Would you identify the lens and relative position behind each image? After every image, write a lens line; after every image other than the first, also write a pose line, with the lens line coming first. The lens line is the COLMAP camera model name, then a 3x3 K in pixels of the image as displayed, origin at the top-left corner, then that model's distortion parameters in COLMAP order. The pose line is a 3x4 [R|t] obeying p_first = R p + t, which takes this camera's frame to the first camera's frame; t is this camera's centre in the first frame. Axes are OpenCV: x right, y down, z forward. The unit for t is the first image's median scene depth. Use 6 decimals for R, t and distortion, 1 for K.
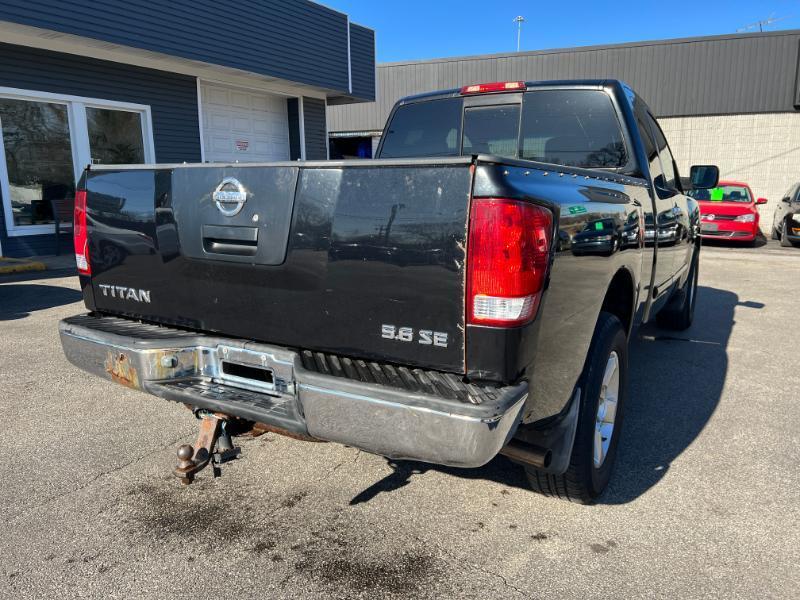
lens RADIAL K [[612.6, 0, 395.0], [0, 612.6, 303.2], [0, 0, 1]] dist [0.045299, -0.054735]
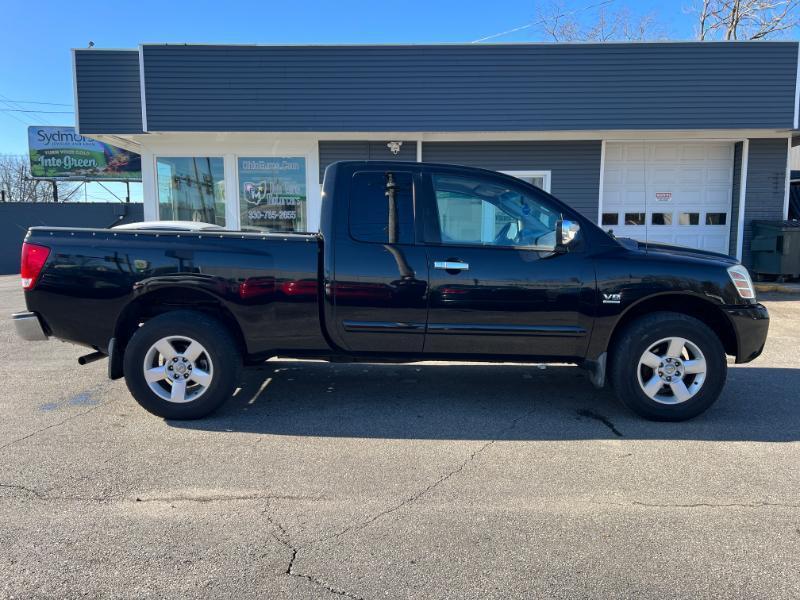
lens RADIAL K [[612.6, 0, 395.0], [0, 612.6, 303.2], [0, 0, 1]] dist [0.045299, -0.054735]
pose [[0.494666, 0.103258, -0.862927, 2.077040], [-0.165763, 0.985899, 0.022951, -0.148910], [0.853129, 0.131688, 0.504807, 0.614764]]
